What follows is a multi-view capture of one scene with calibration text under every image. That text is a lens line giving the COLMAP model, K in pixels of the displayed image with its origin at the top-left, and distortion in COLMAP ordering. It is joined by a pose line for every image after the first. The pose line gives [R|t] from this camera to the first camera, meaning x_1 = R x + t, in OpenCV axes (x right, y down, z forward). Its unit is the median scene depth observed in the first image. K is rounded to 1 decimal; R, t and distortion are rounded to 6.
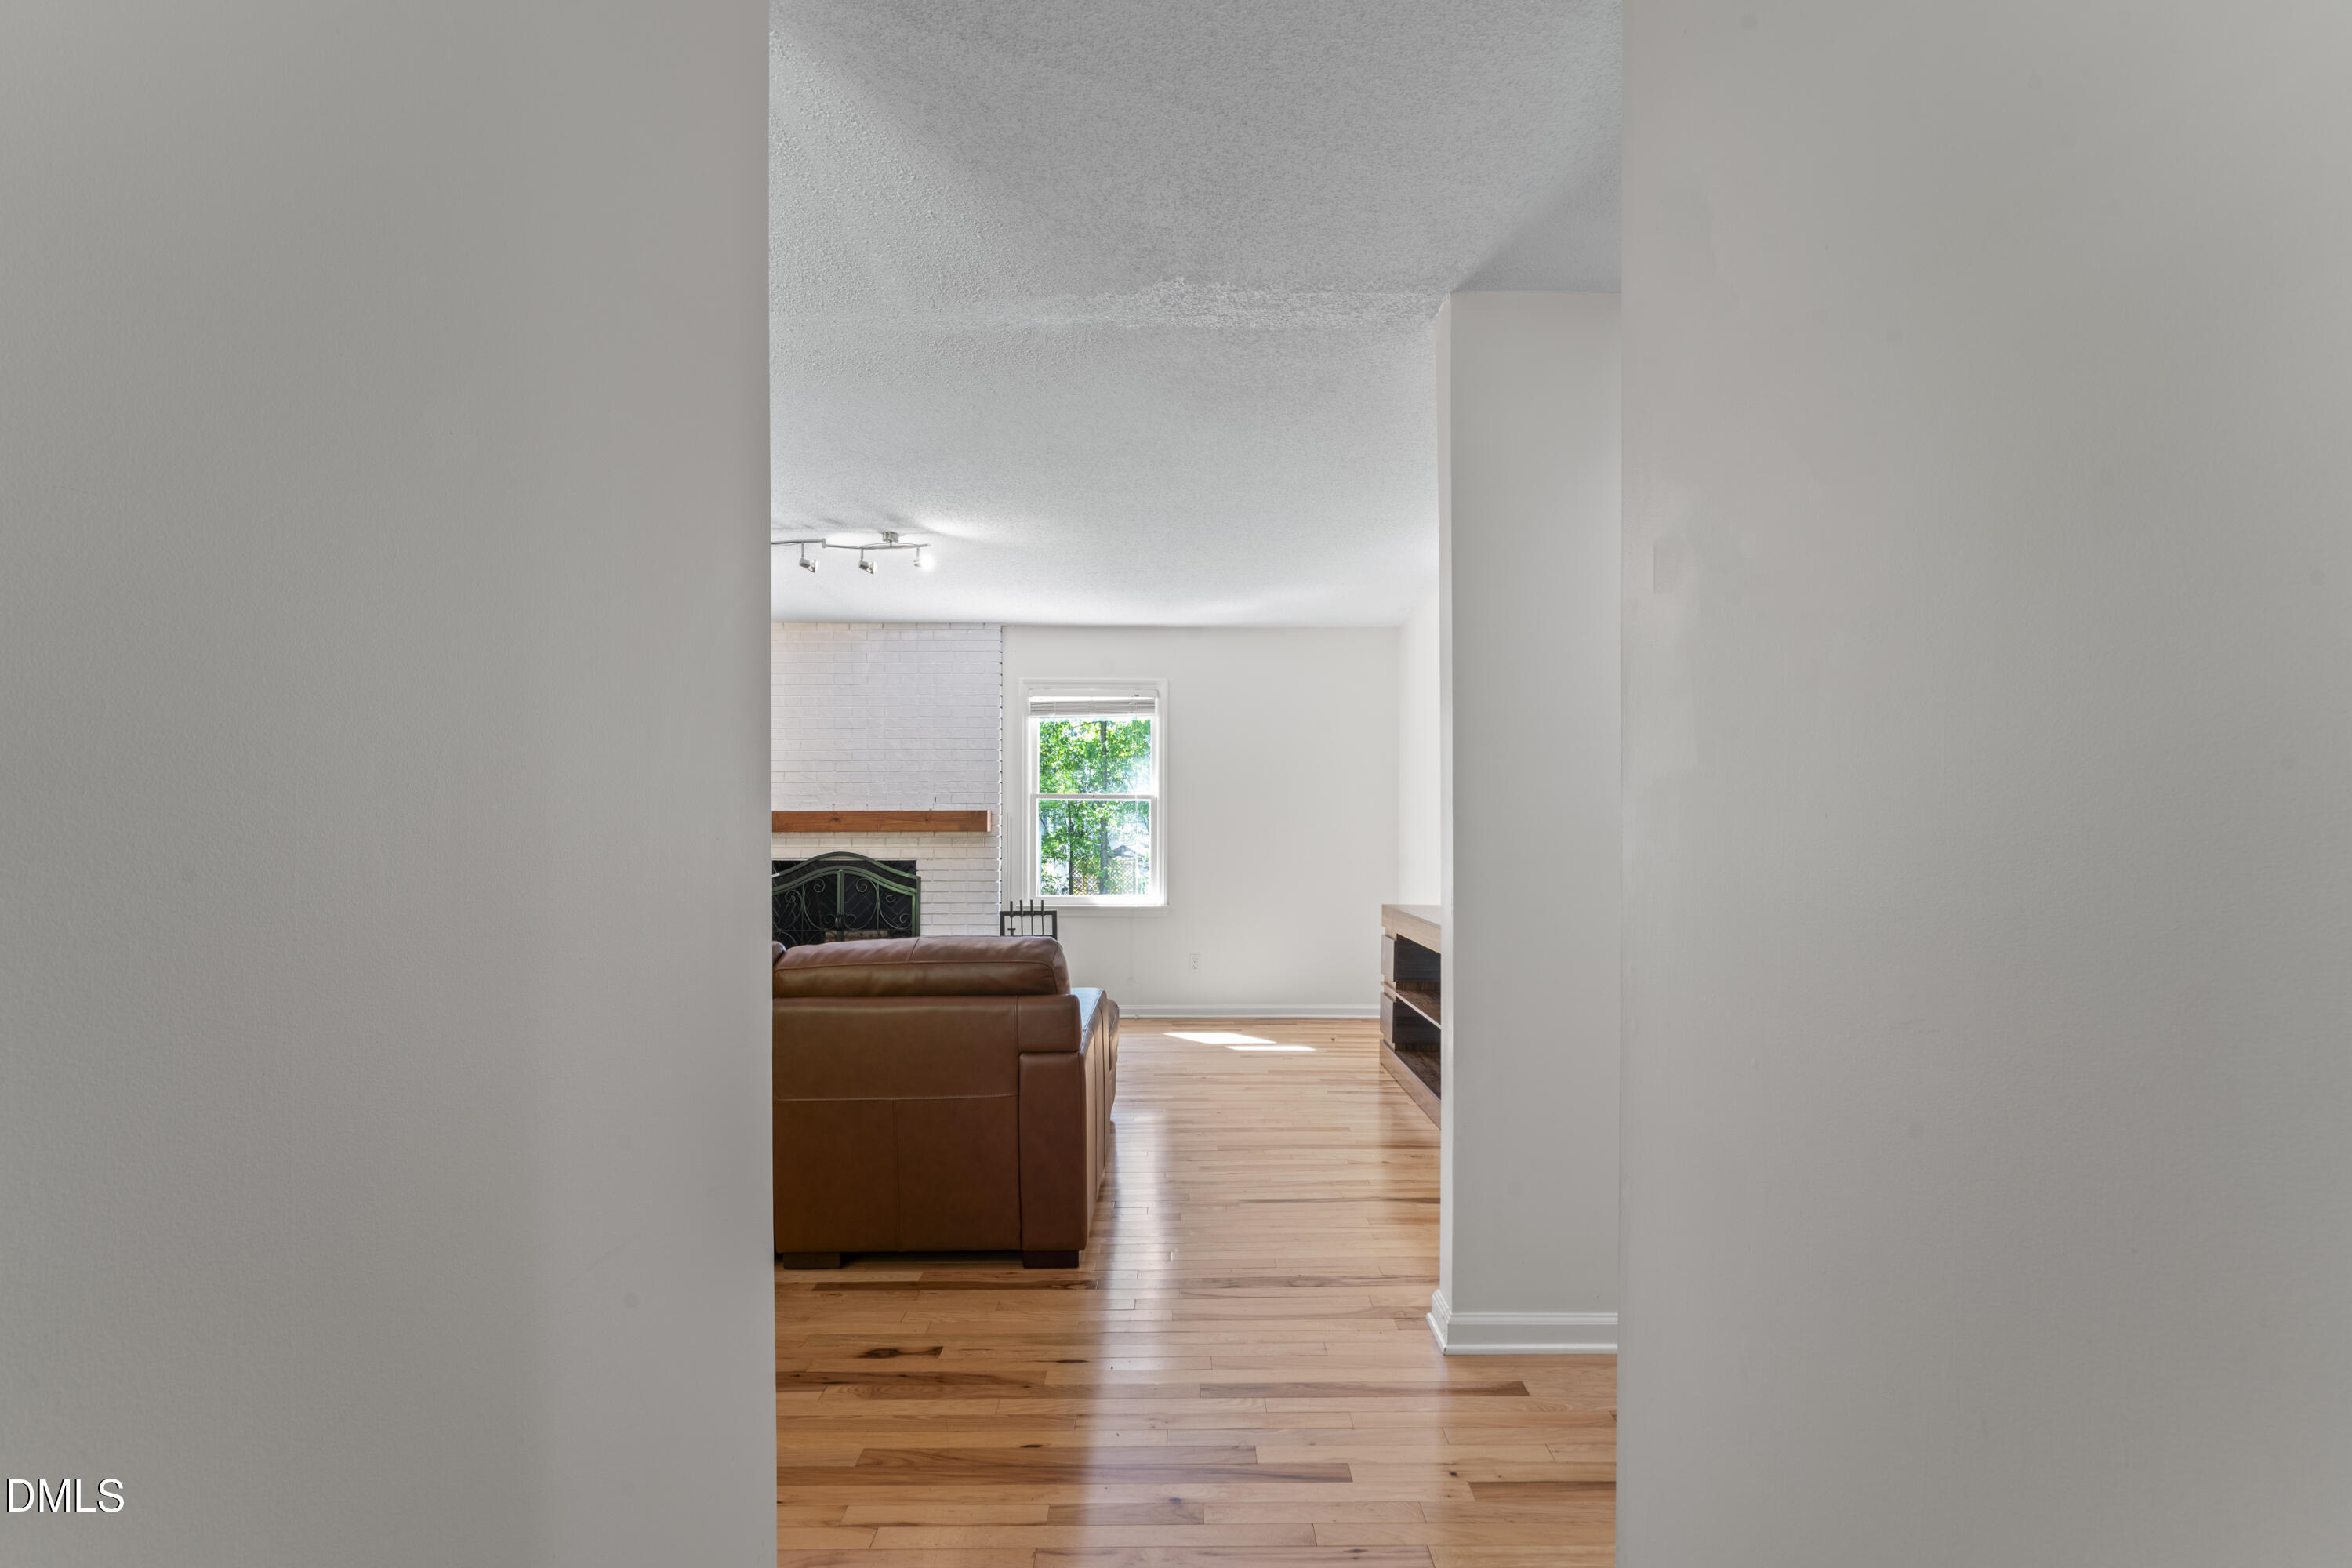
lens RADIAL K [[1062.6, 0, 1182.0], [0, 1062.6, 828.5], [0, 0, 1]] dist [0.013586, 0.000007]
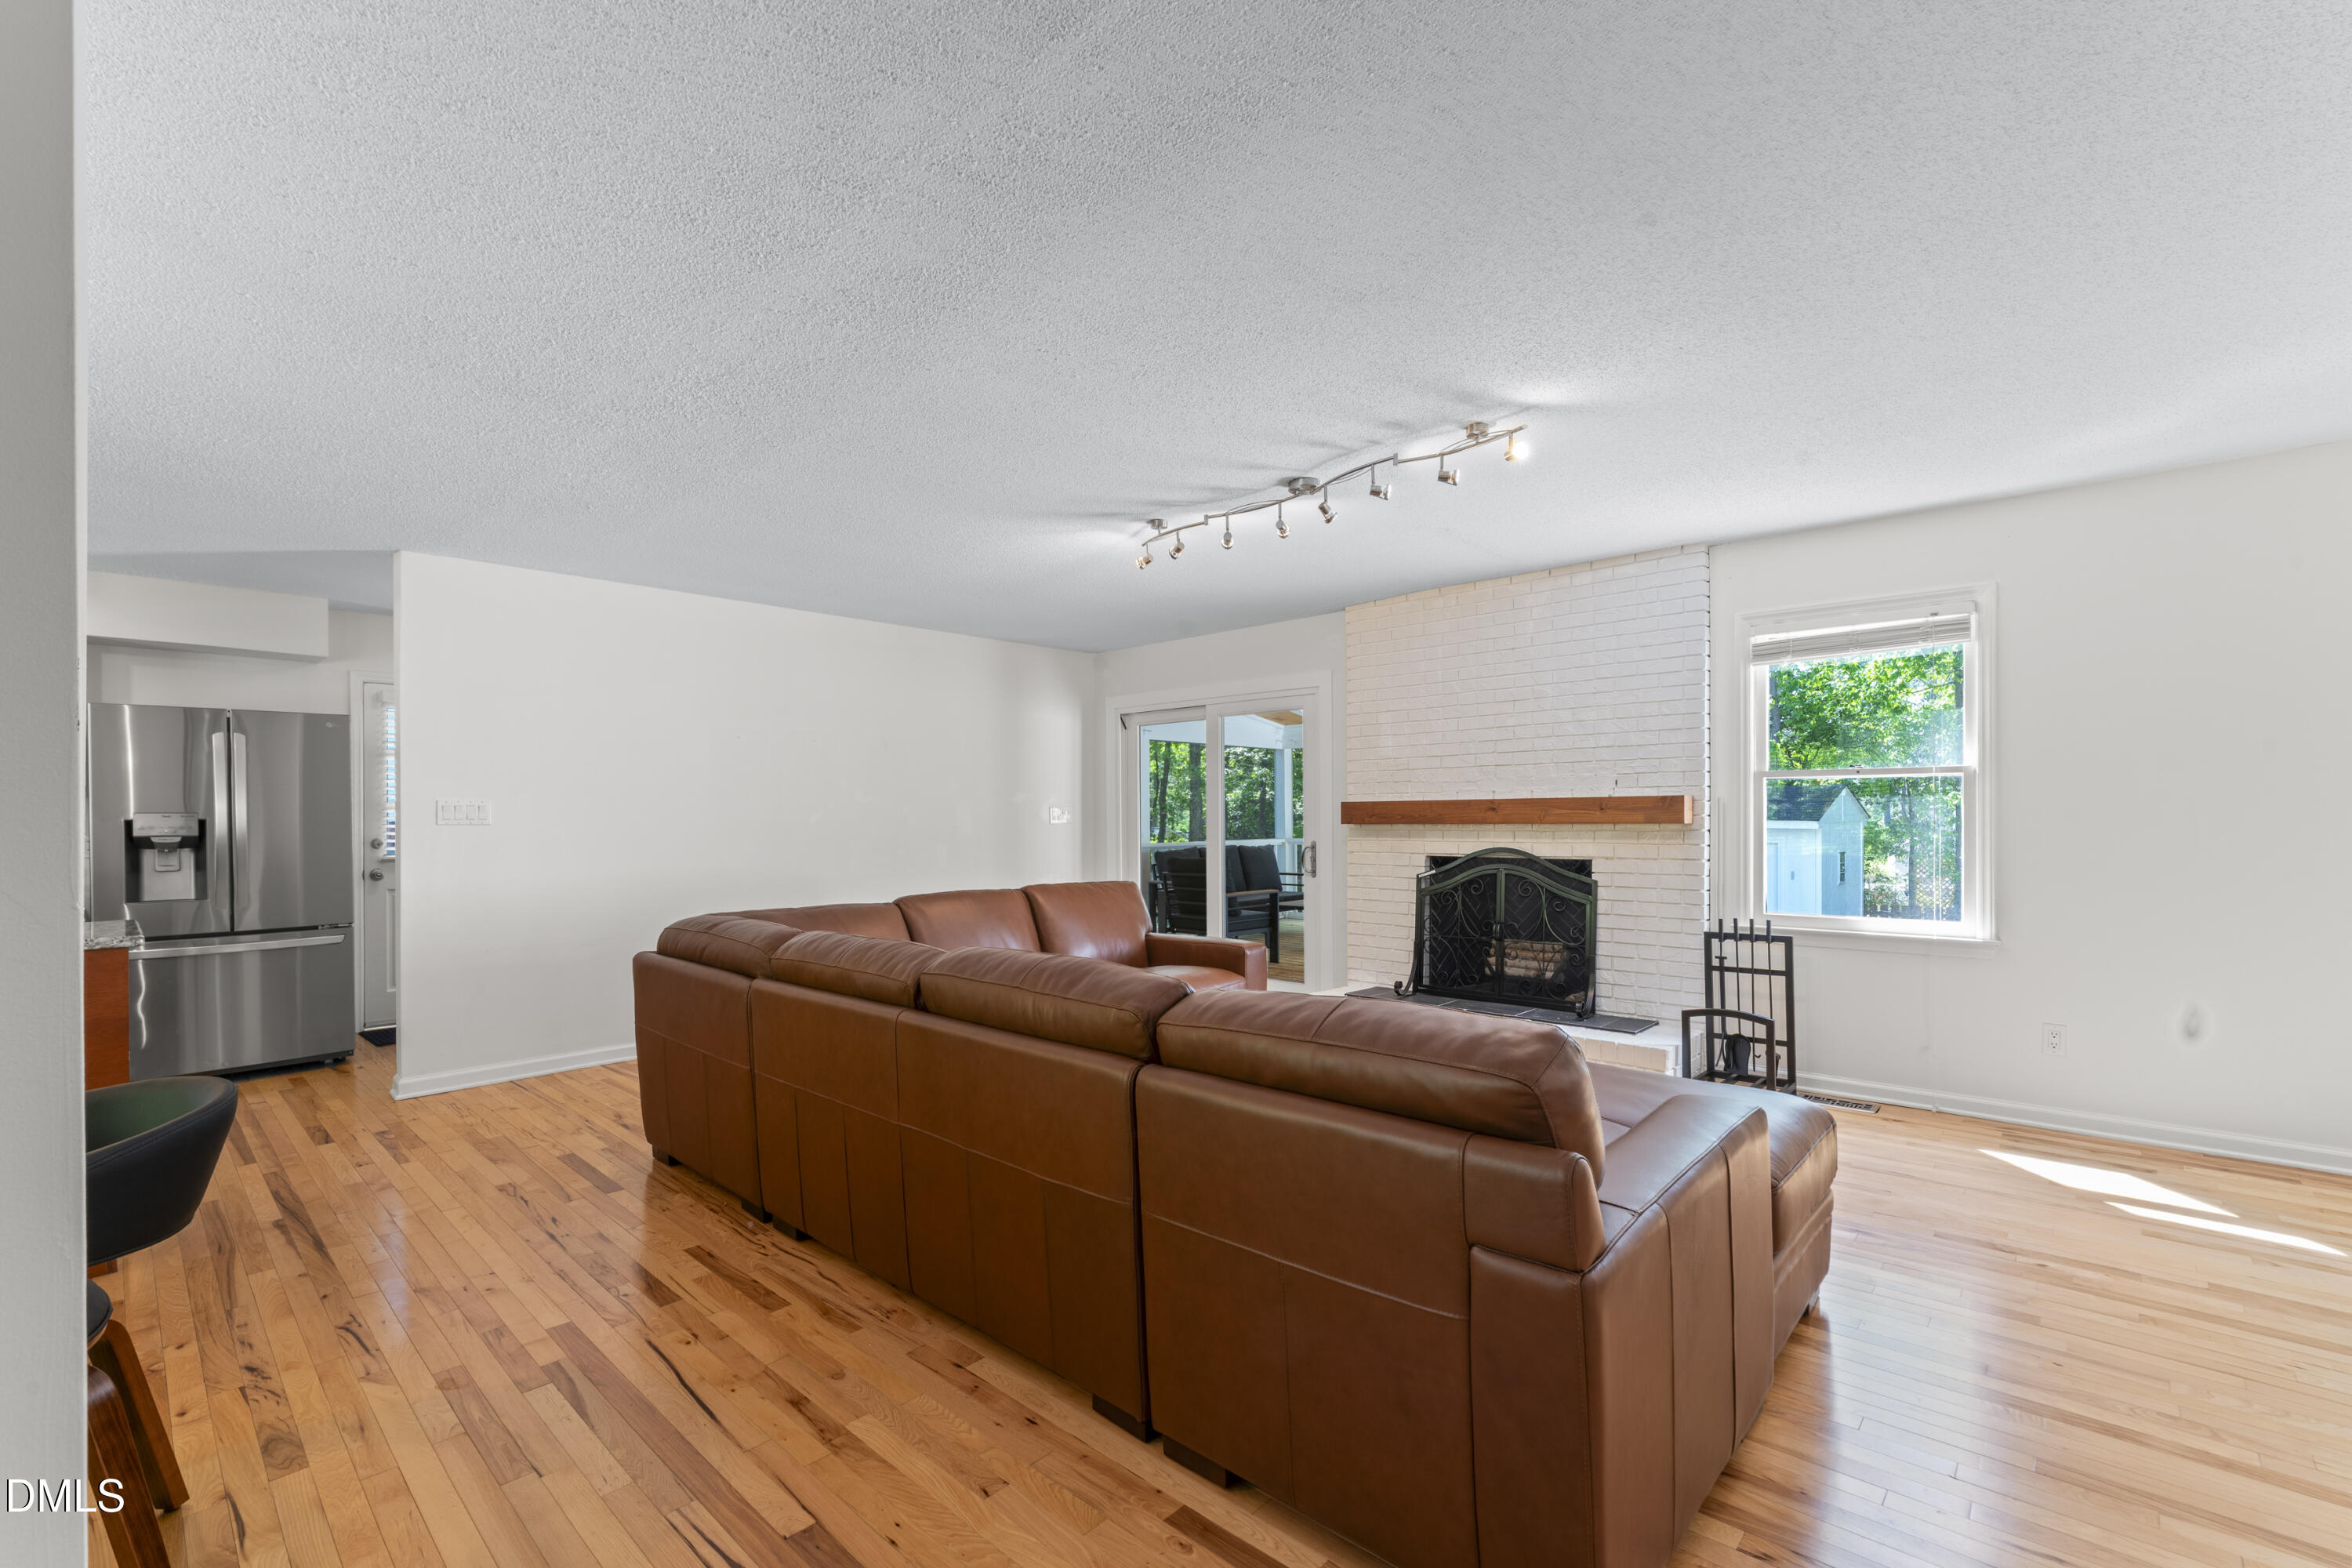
lens RADIAL K [[1012.5, 0, 1181.2], [0, 1012.5, 818.8], [0, 0, 1]] dist [-0.000904, -0.000174]
pose [[0.735466, -0.002555, -0.677557, 0.037805], [0.002759, 0.999996, -0.000776, -0.000942], [0.677556, -0.001298, 0.735470, 0.235113]]
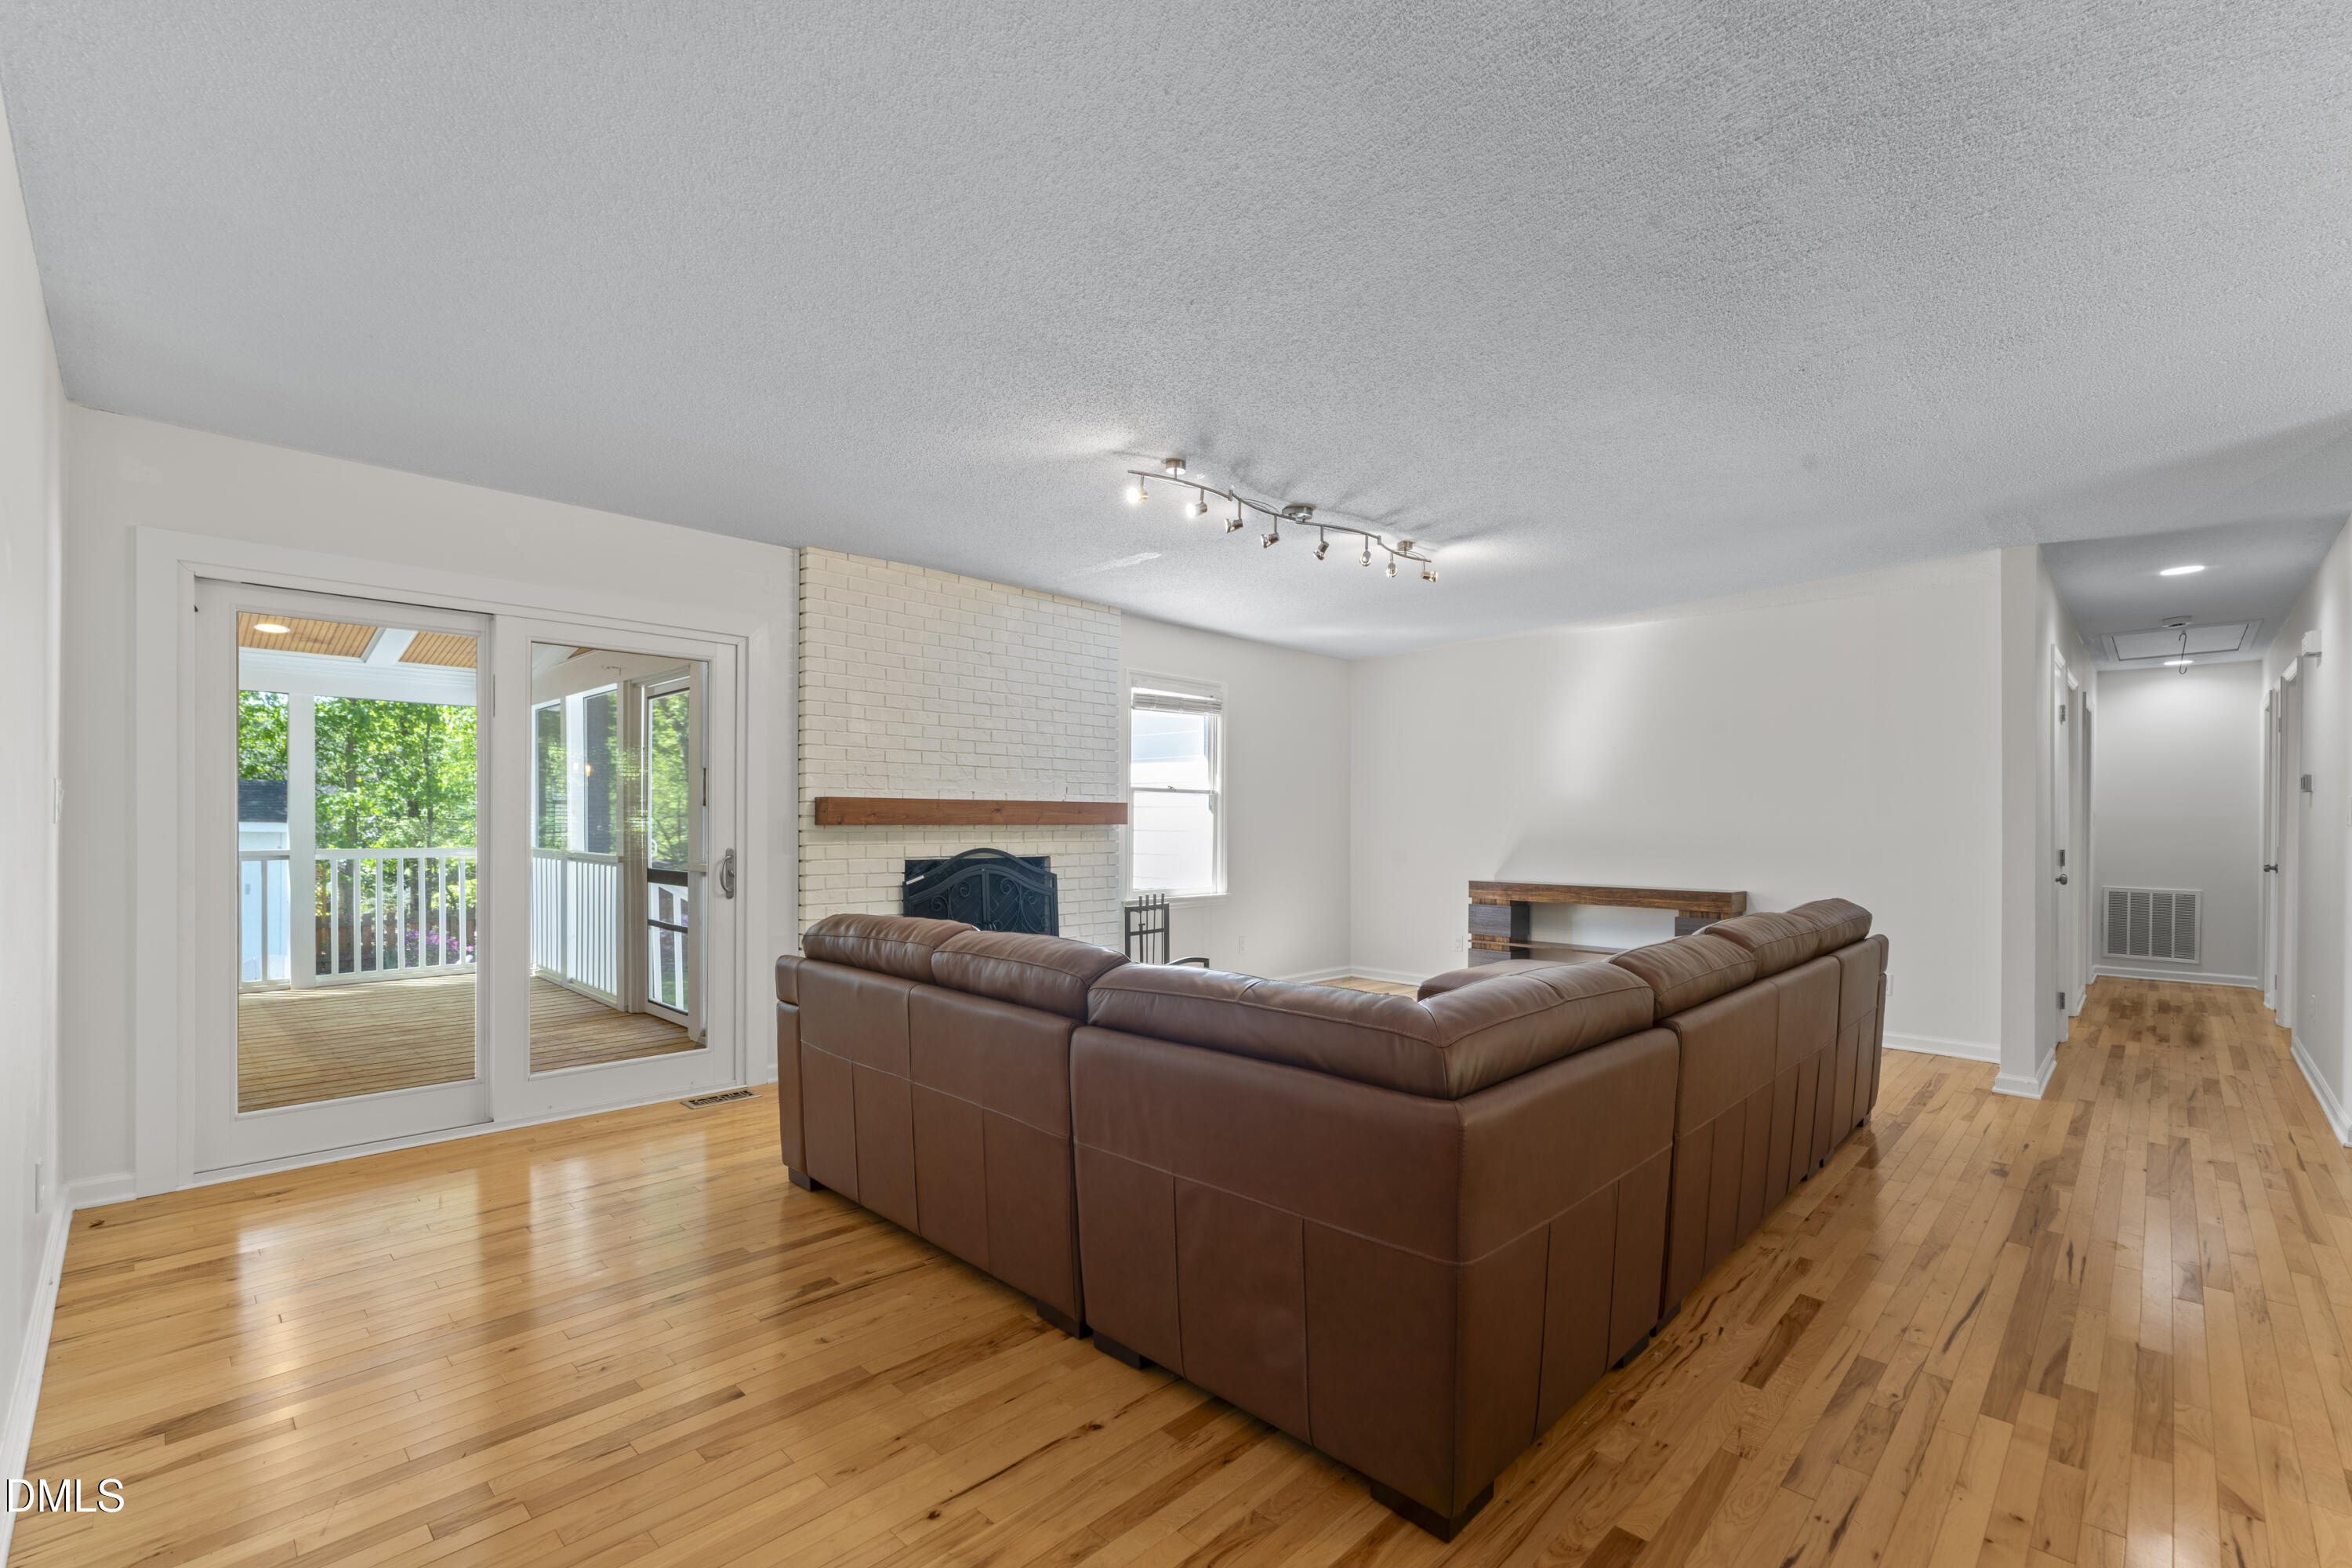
lens RADIAL K [[1017.5, 0, 1183.2], [0, 1017.5, 827.2], [0, 0, 1]] dist [-0.001585, 0.000311]
pose [[0.691551, -0.000094, 0.722327, -0.802821], [-0.003669, 0.999987, 0.003642, 0.001587], [-0.722318, -0.005169, 0.691542, 0.320772]]
